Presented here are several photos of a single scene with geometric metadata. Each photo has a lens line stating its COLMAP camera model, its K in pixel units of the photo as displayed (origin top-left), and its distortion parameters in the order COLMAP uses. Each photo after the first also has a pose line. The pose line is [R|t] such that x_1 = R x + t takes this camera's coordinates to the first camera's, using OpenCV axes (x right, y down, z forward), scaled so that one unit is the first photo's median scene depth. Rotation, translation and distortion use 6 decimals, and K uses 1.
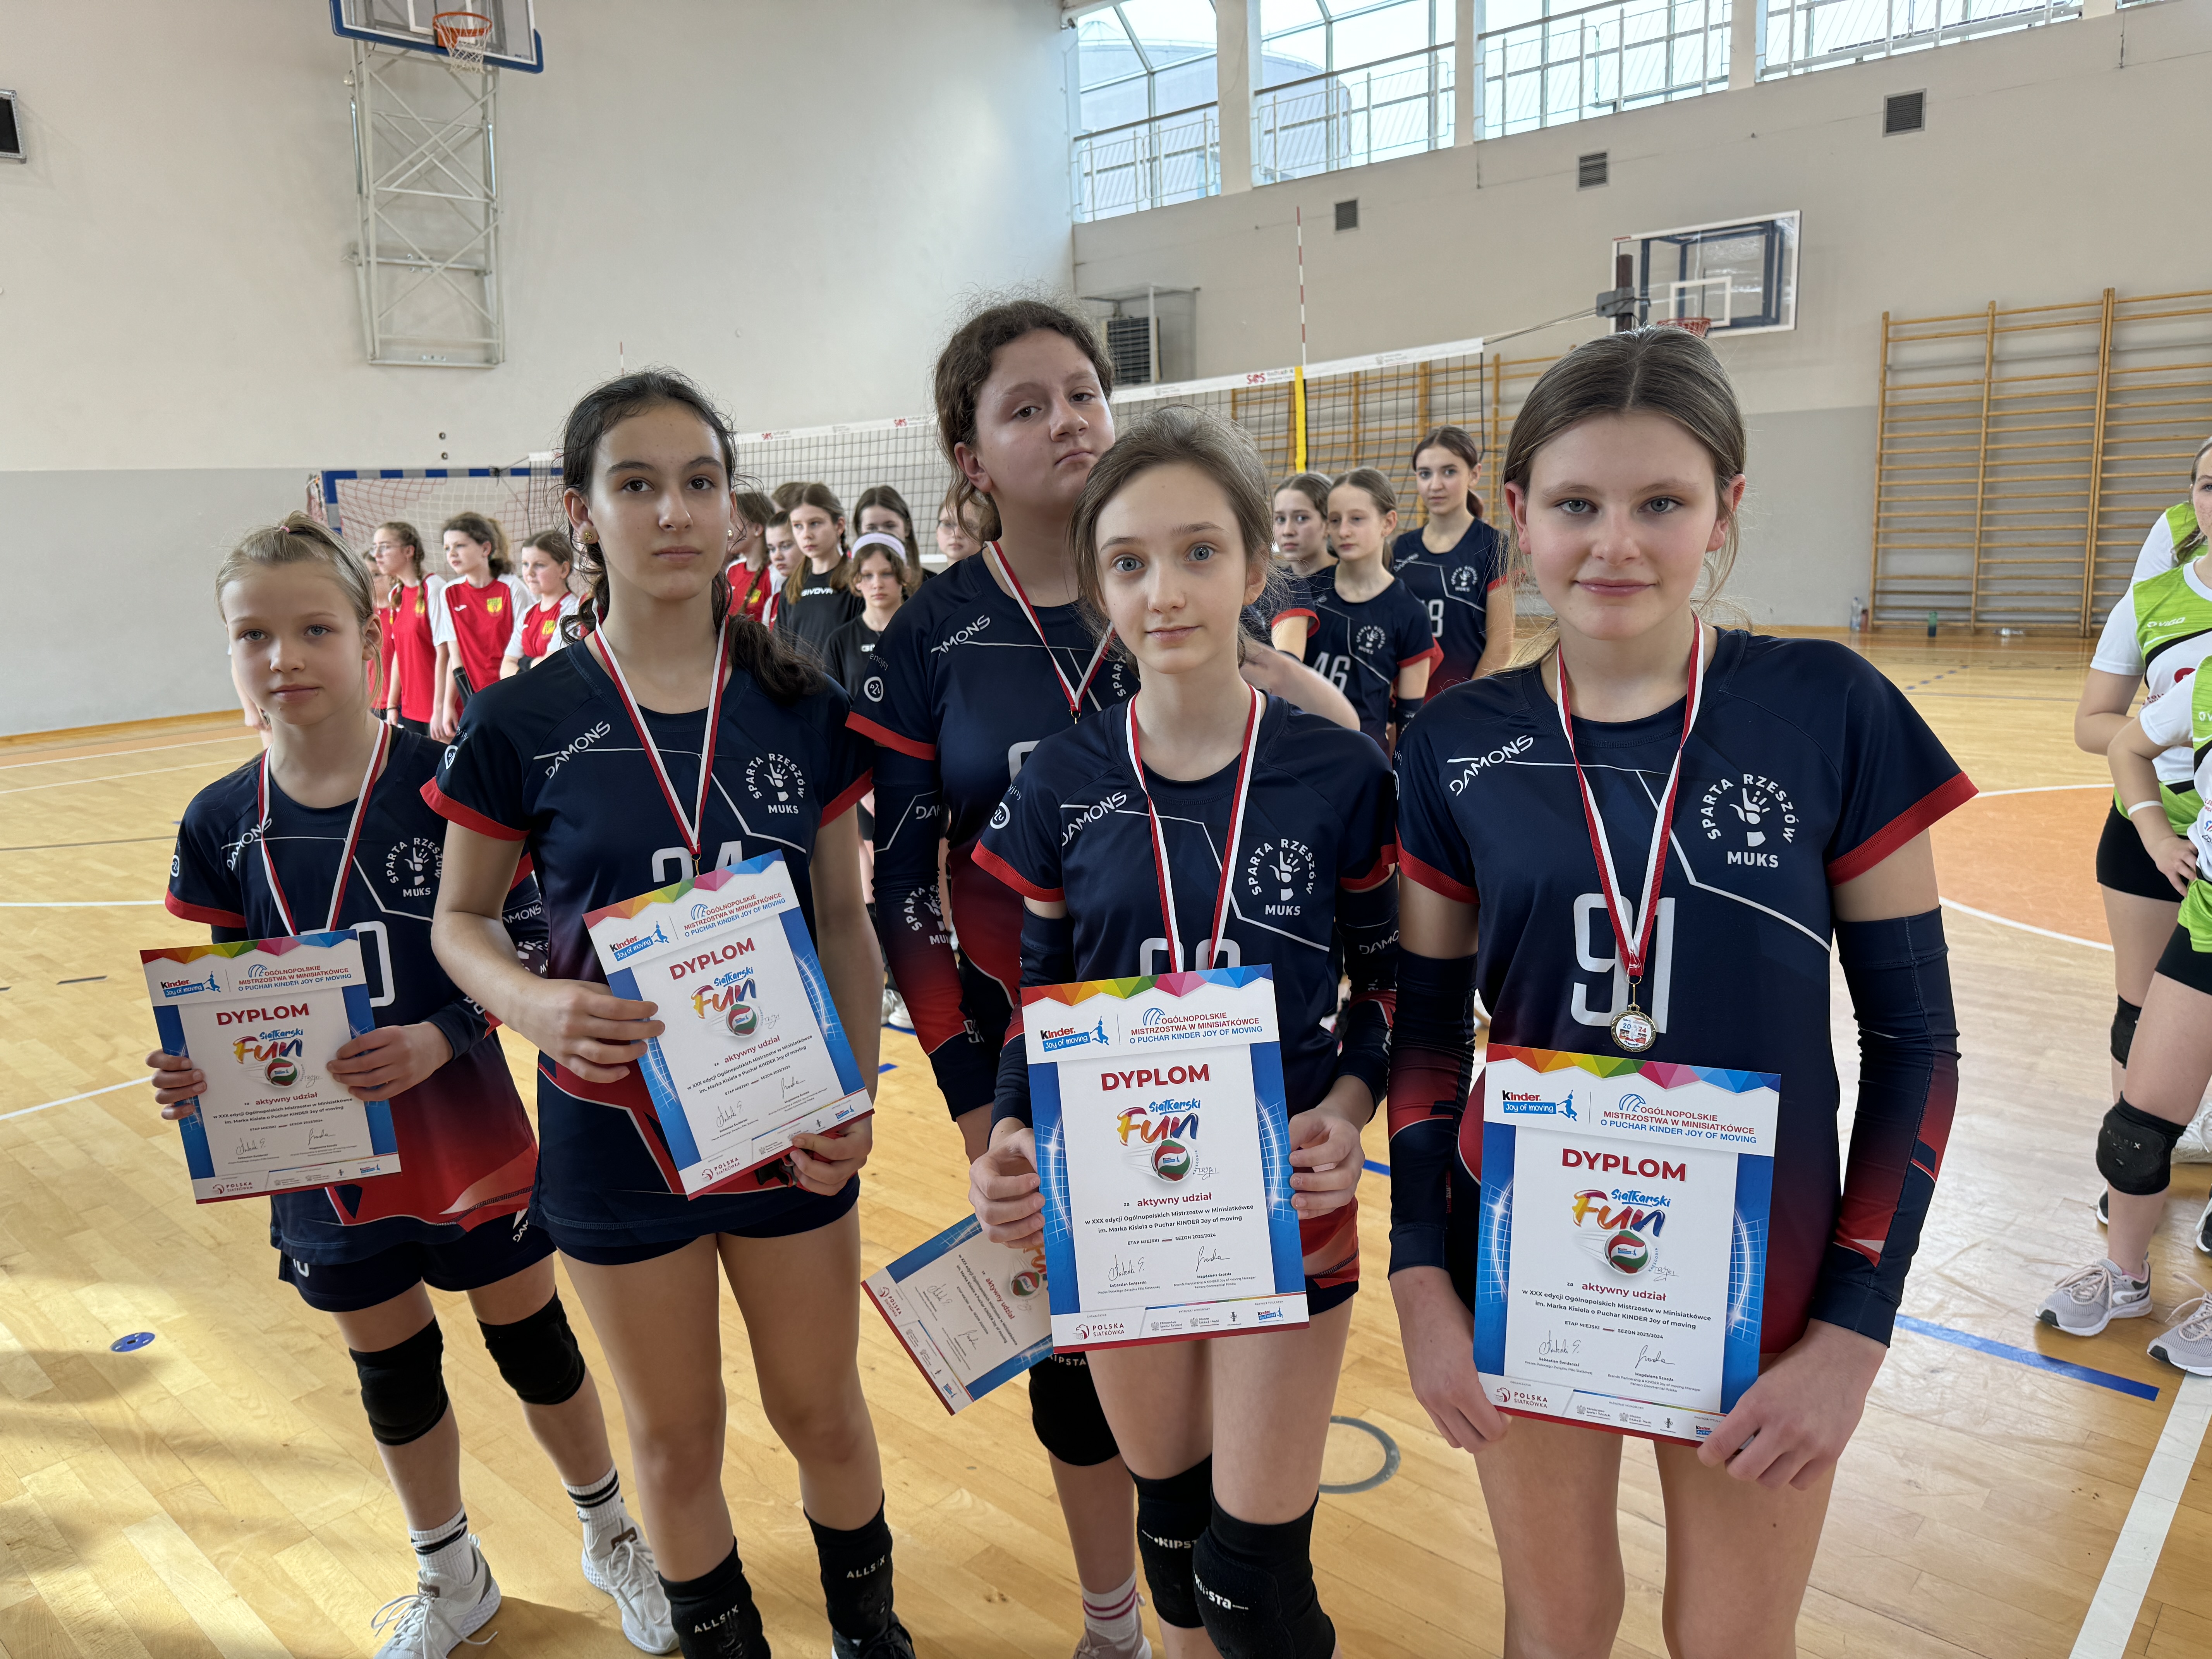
lens RADIAL K [[1549.2, 0, 1106.0], [0, 1549.2, 829.5], [0, 0, 1]] dist [0.041021, -0.060332]
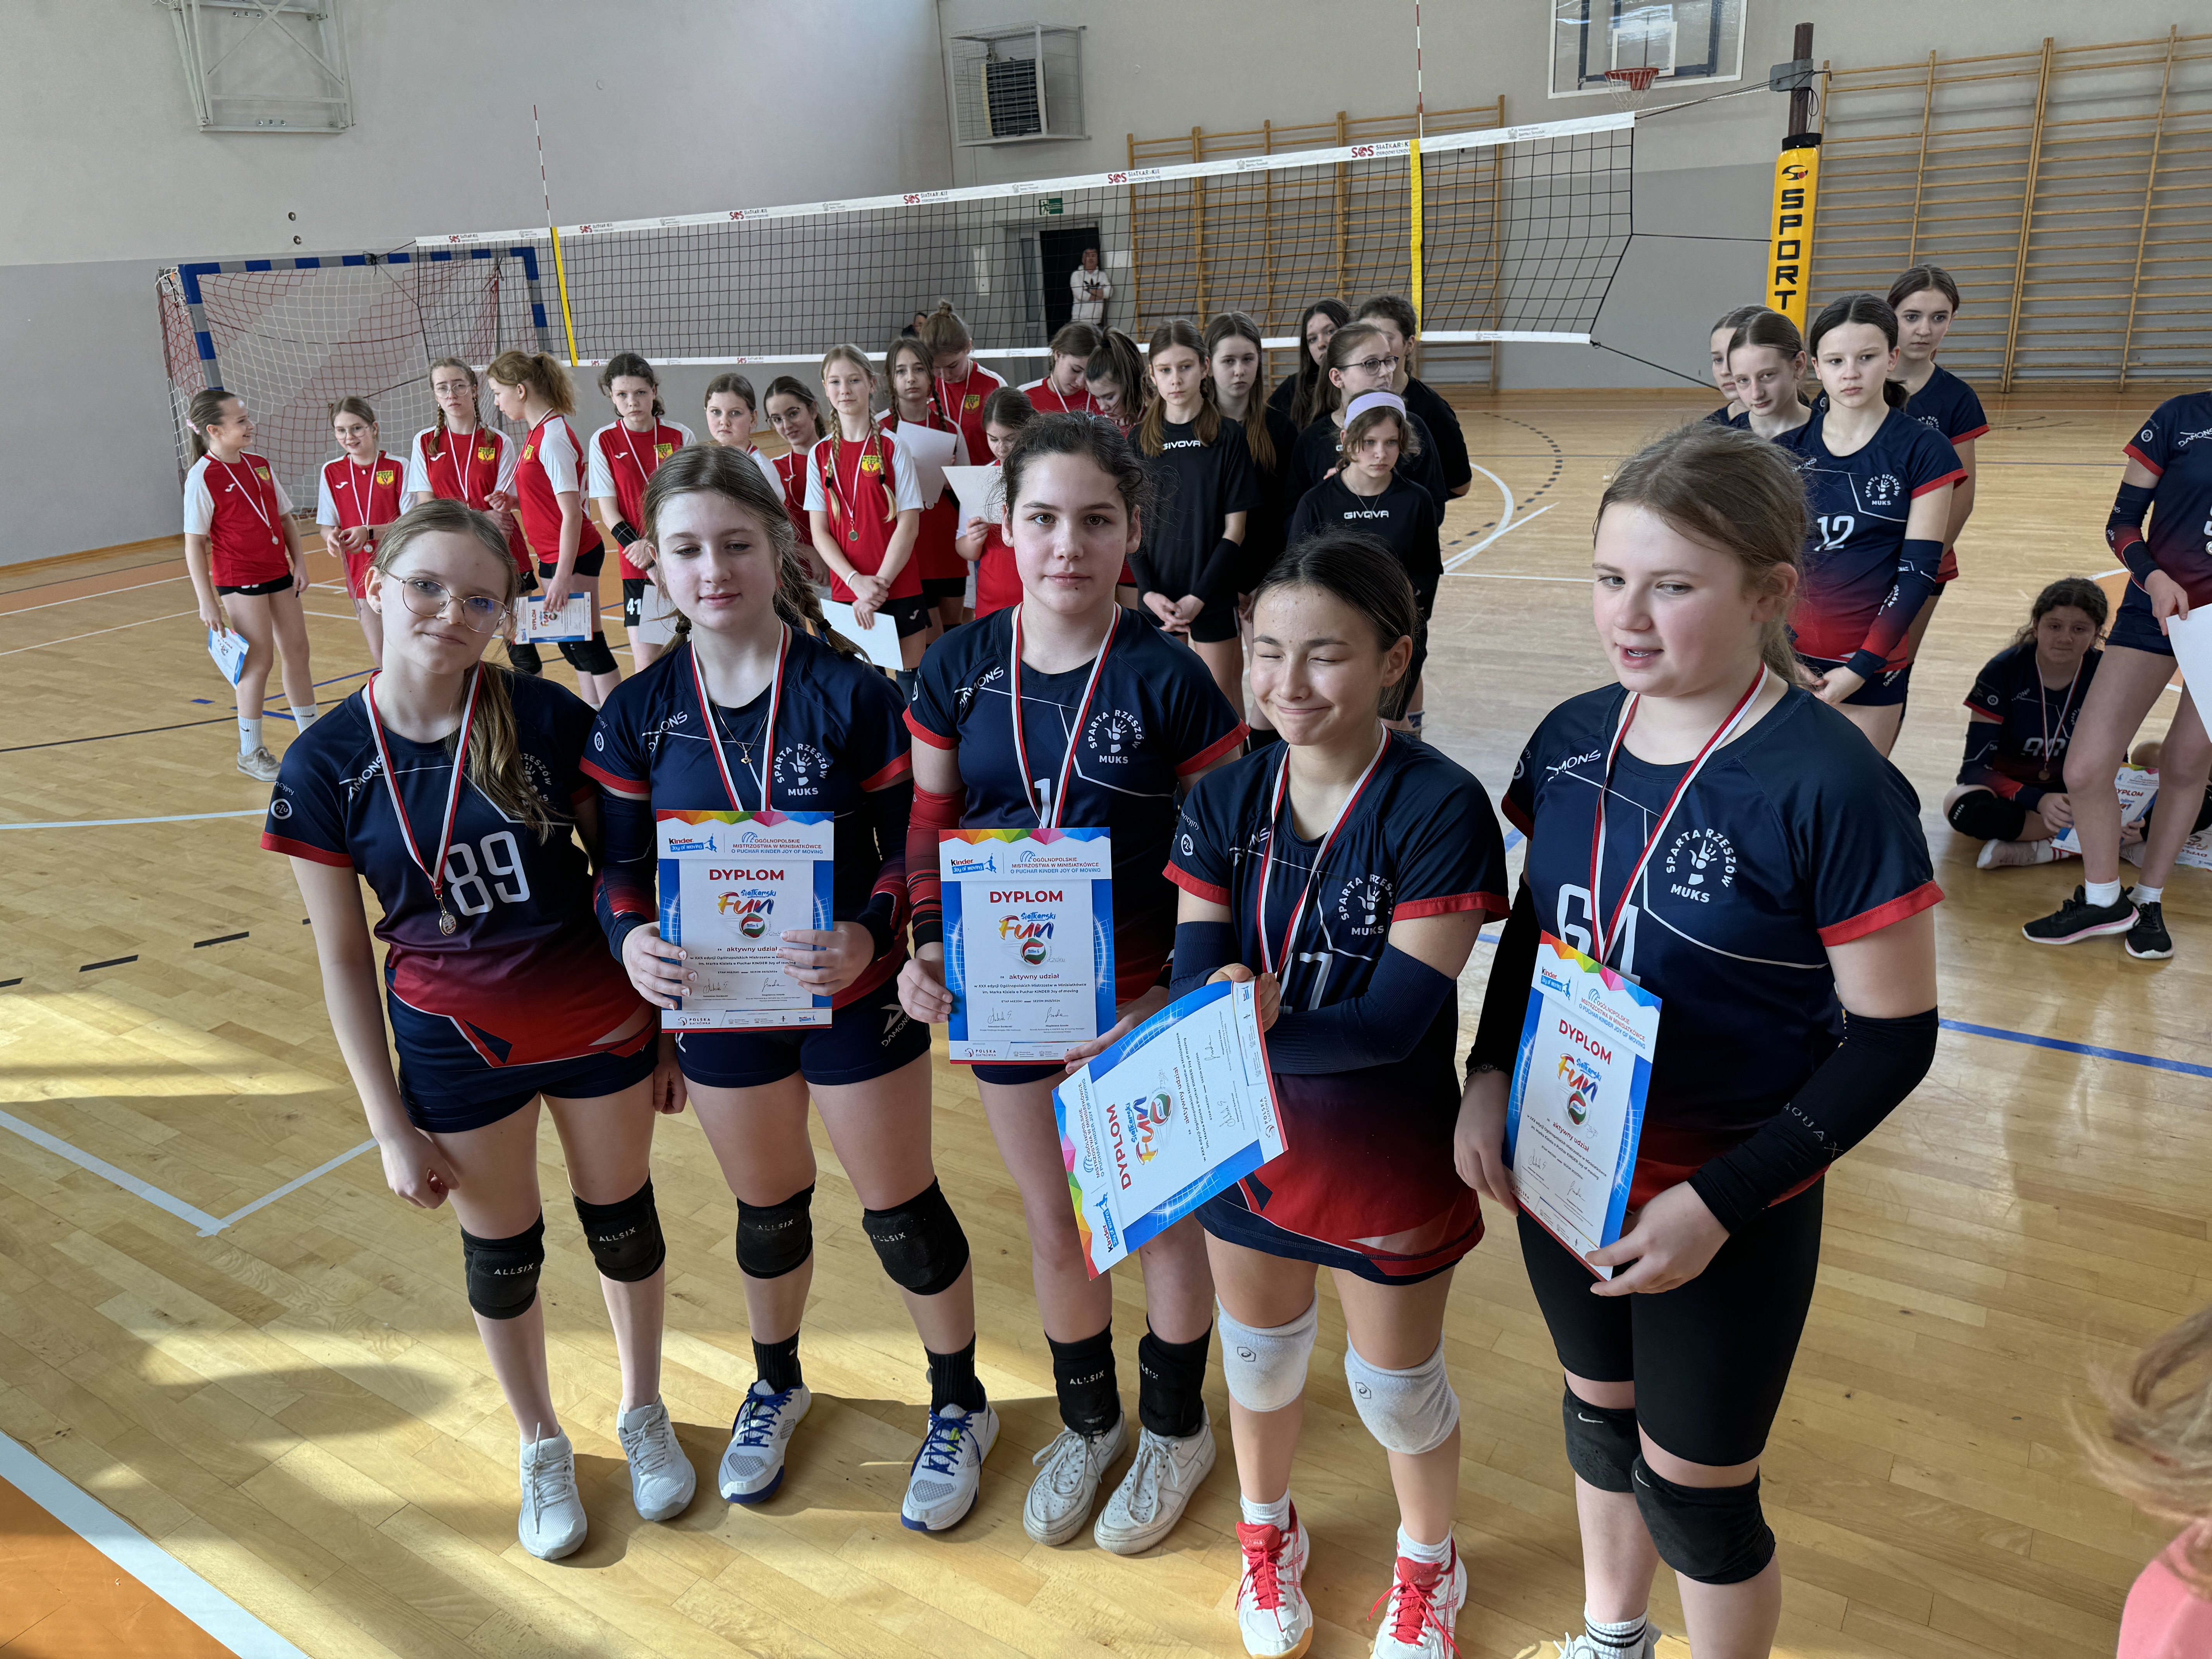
lens RADIAL K [[1543.4, 0, 1106.0], [0, 1543.4, 829.5], [0, 0, 1]] dist [-0.006764, -0.001351]
pose [[0.986473, -0.075787, 0.145354, -0.139091], [0.052374, 0.985948, 0.158629, -0.029084], [-0.155333, -0.148870, 0.976580, 0.040828]]
